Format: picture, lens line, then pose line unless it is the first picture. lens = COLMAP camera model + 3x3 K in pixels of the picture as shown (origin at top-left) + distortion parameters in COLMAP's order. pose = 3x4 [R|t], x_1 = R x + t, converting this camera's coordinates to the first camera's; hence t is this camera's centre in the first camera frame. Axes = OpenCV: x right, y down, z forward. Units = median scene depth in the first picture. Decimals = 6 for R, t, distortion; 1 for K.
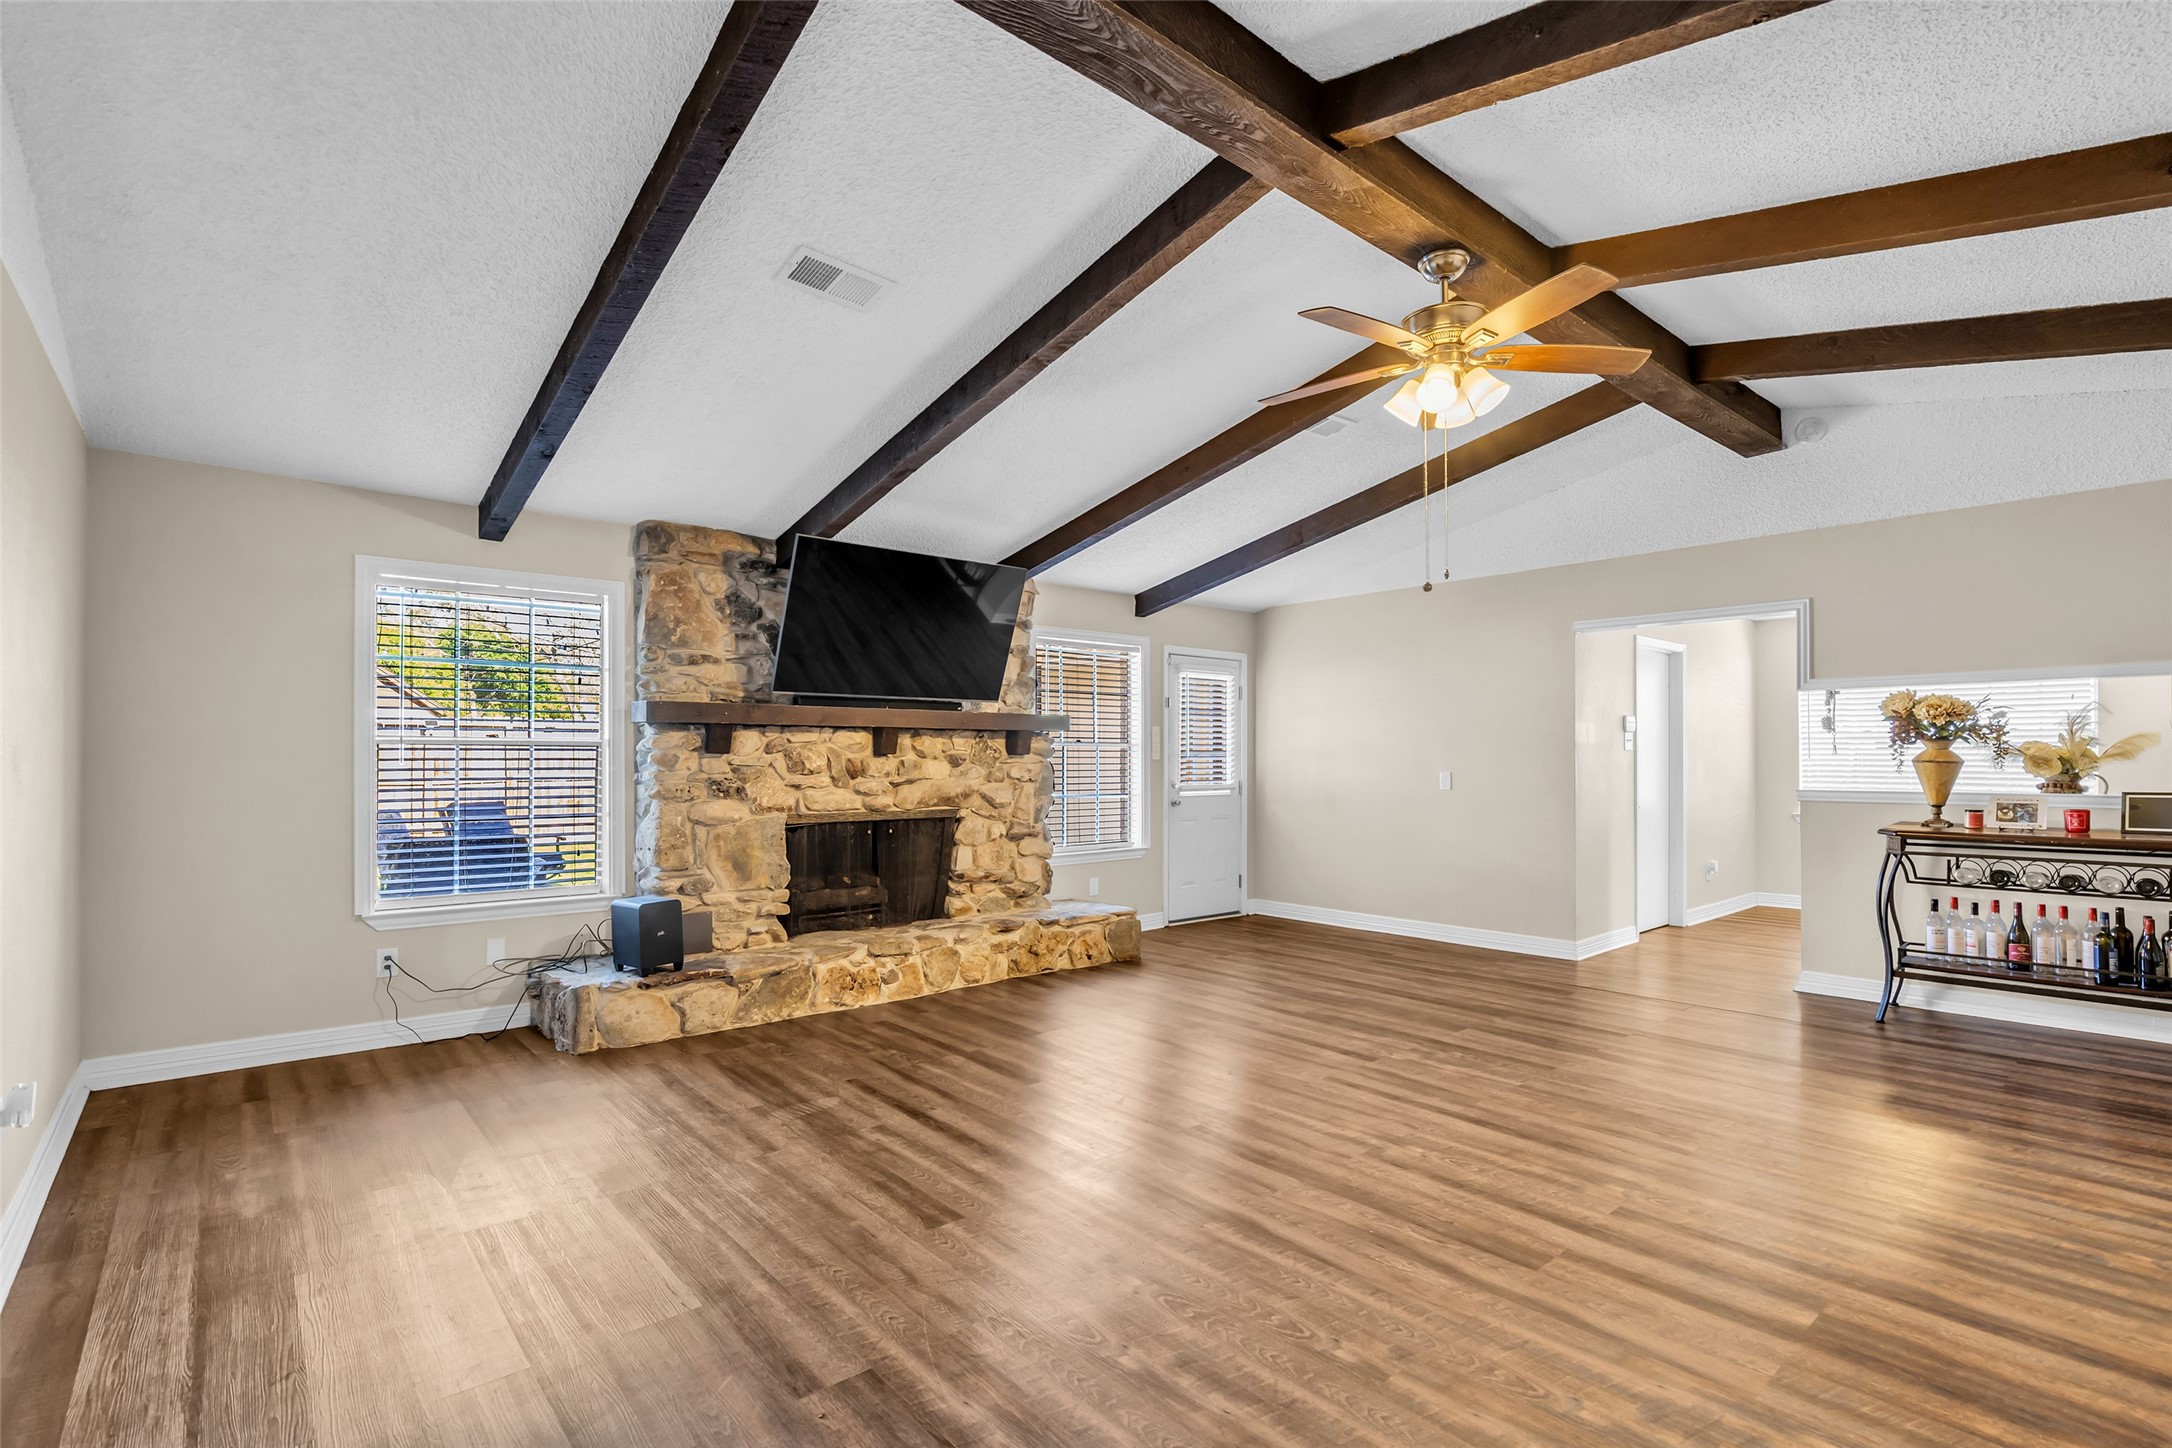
lens RADIAL K [[997.6, 0, 1077.3], [0, 997.6, 744.9], [0, 0, 1]] dist [-0.017091, 0.005264]
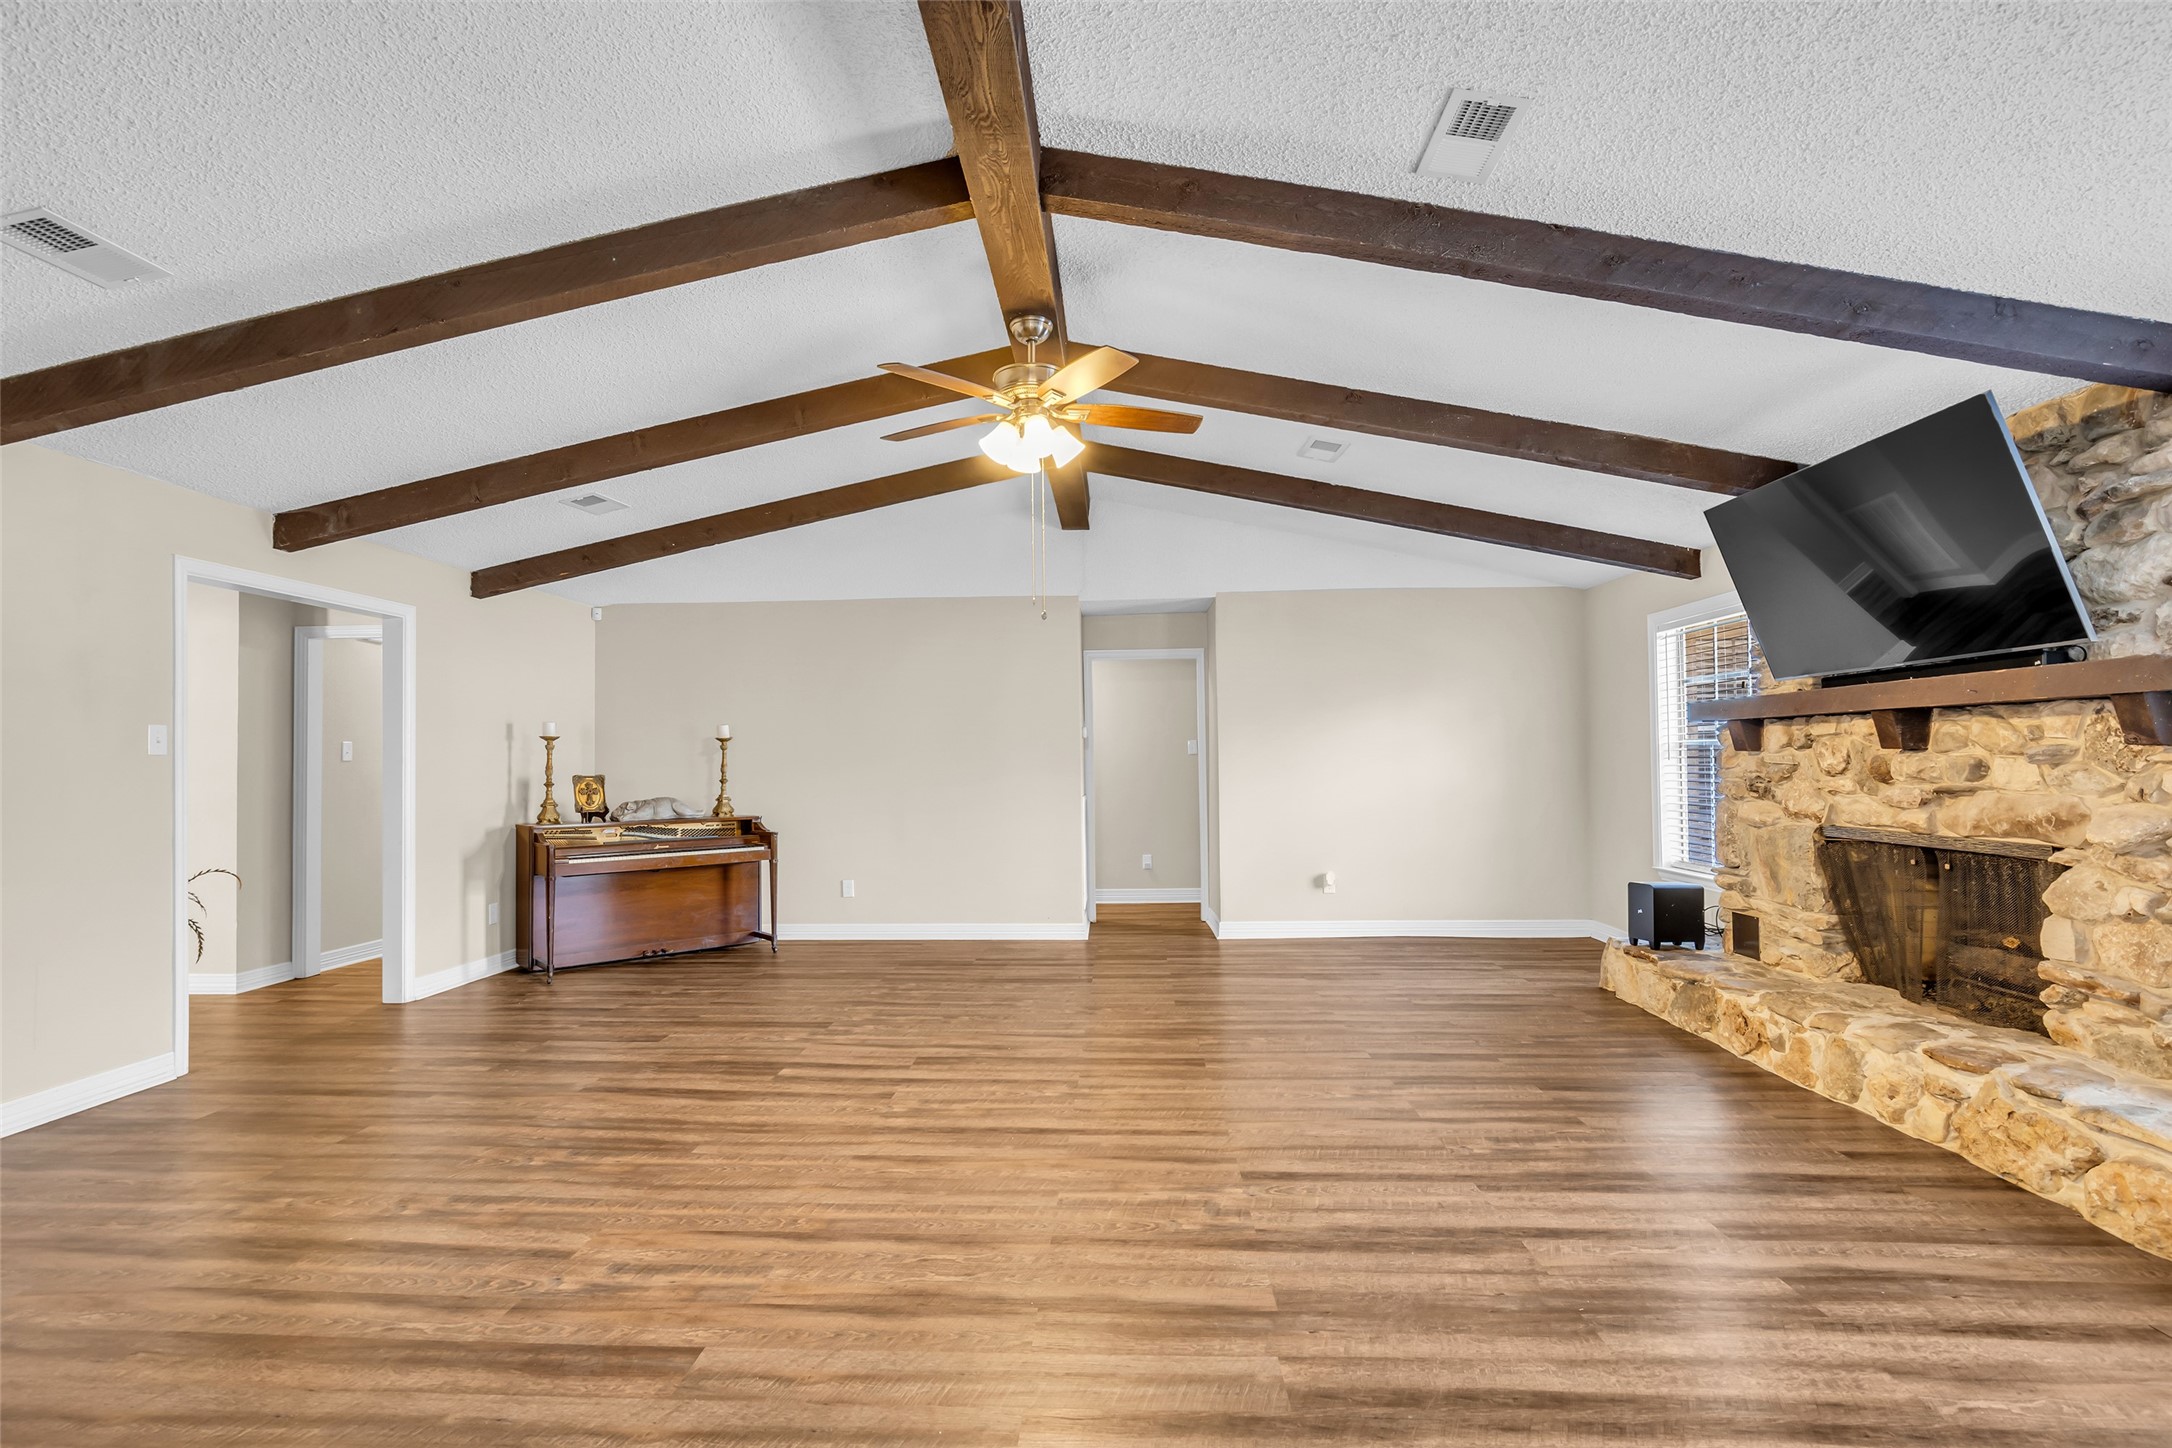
lens RADIAL K [[997.6, 0, 1101.2], [0, 997.6, 731.4], [0, 0, 1]] dist [-0.017091, 0.005264]
pose [[-0.661678, -0.015747, -0.749623, 0.727479], [0.019753, 0.999066, -0.038423, 0.013804], [0.749528, -0.040231, -0.660749, 1.121752]]
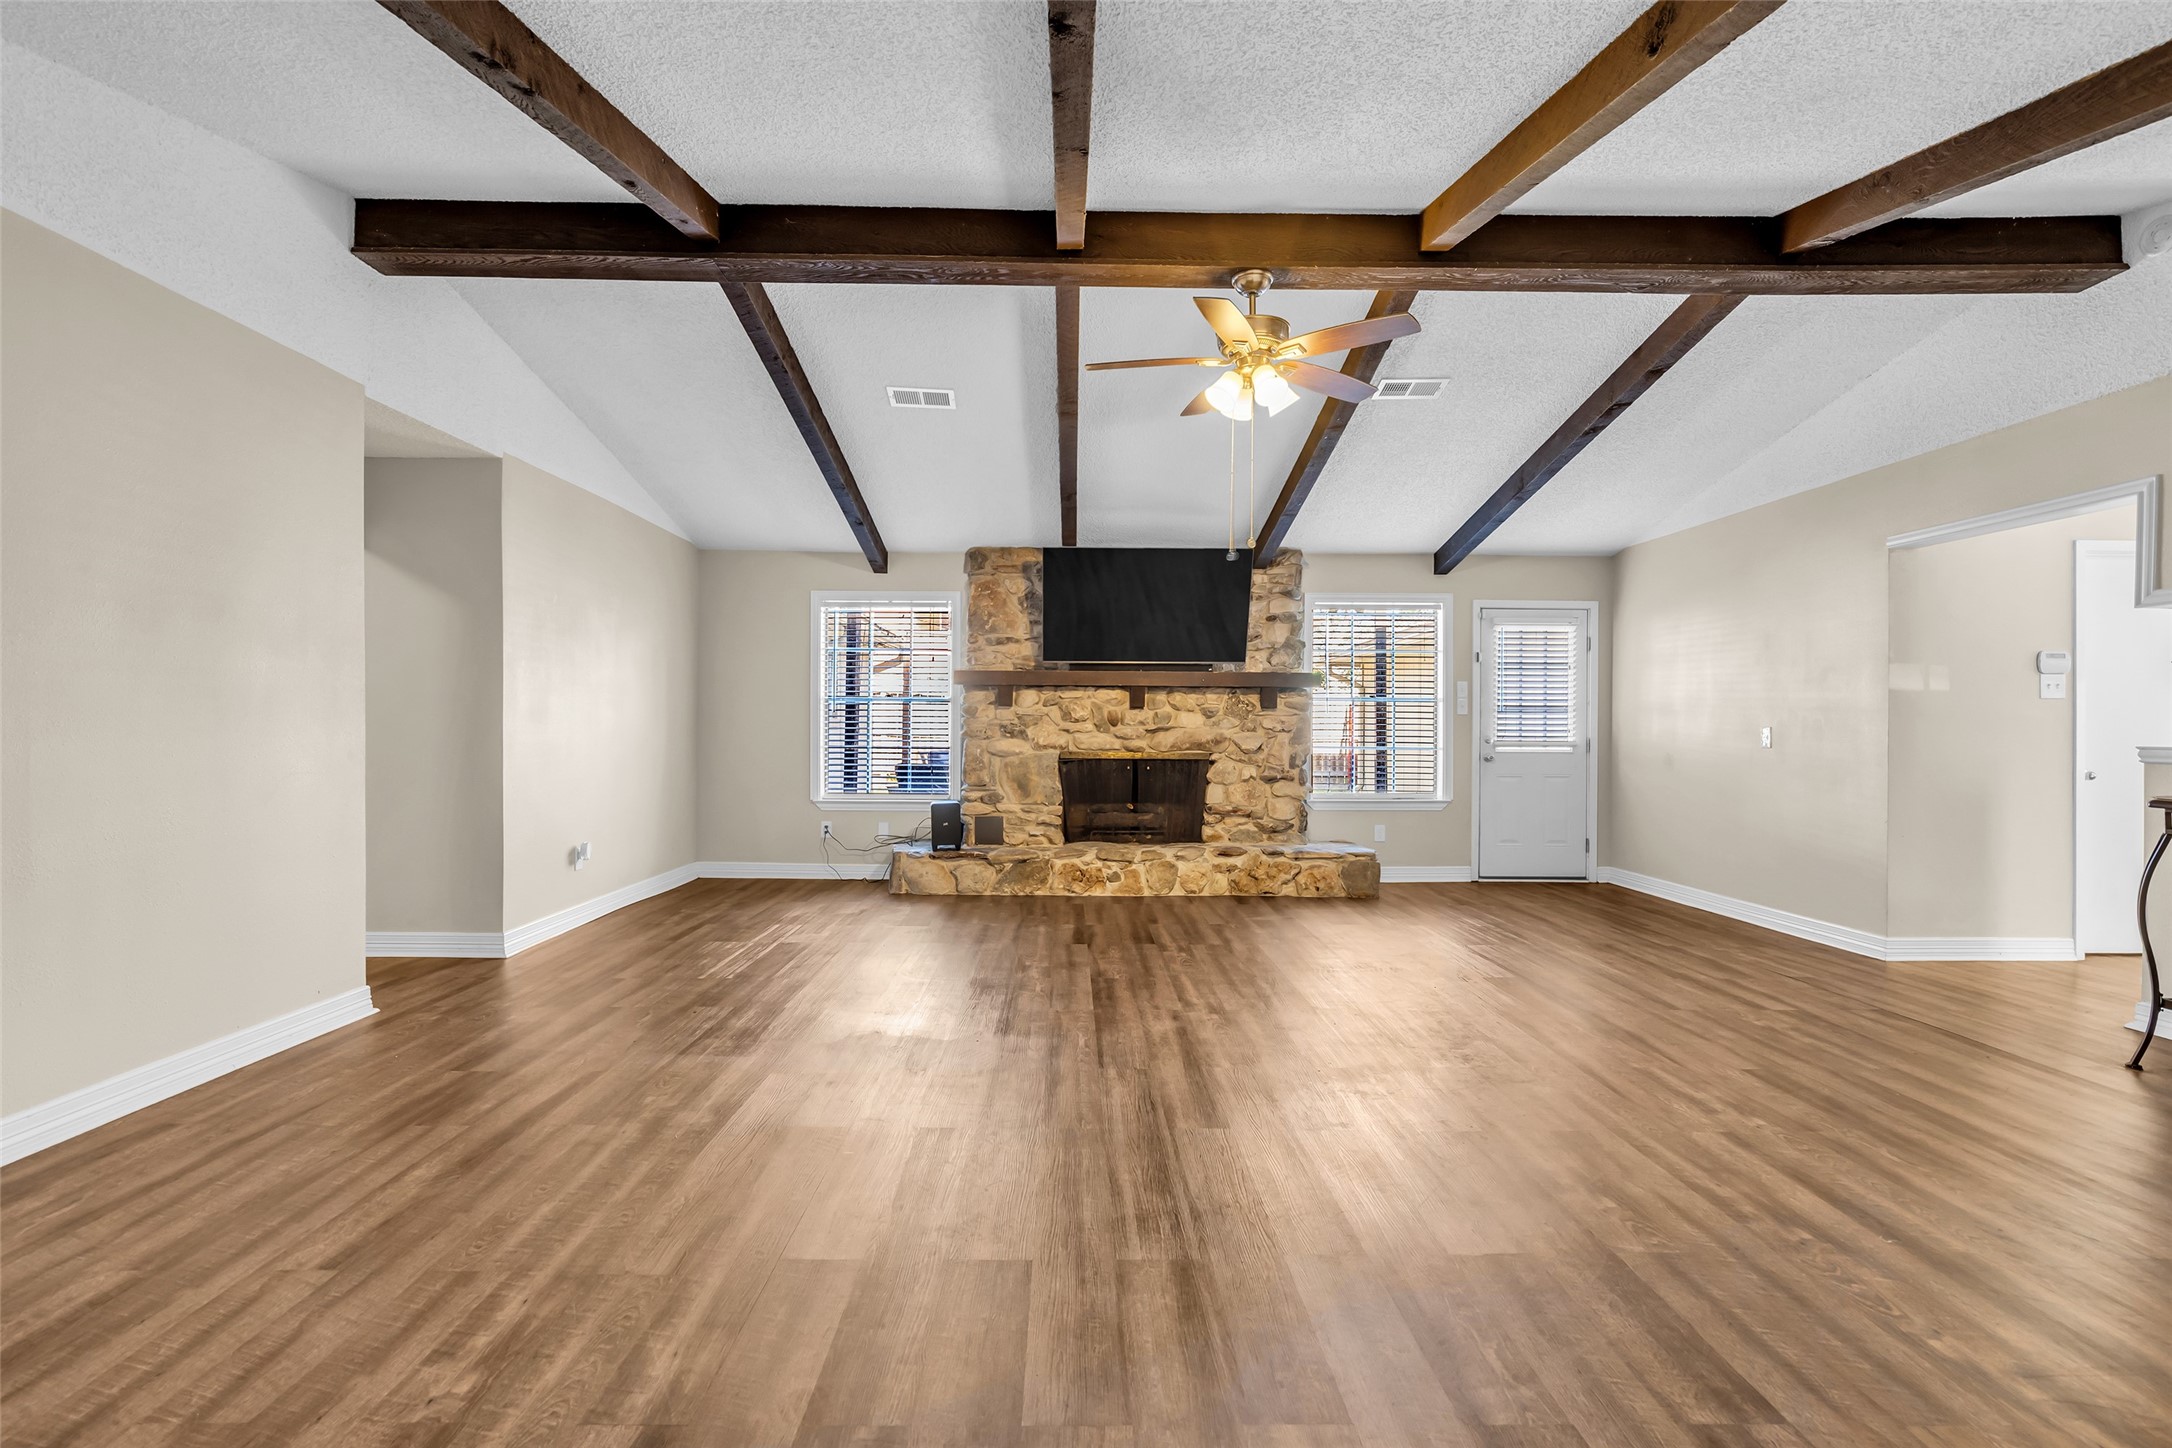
lens RADIAL K [[997.6, 0, 1068.6], [0, 997.6, 716.8], [0, 0, 1]] dist [-0.017091, 0.005264]
pose [[0.766049, -0.000608, -0.642782, 0.603783], [0.002510, 0.999995, 0.002045, 0.020507], [0.642777, -0.003180, 0.766047, -0.034387]]
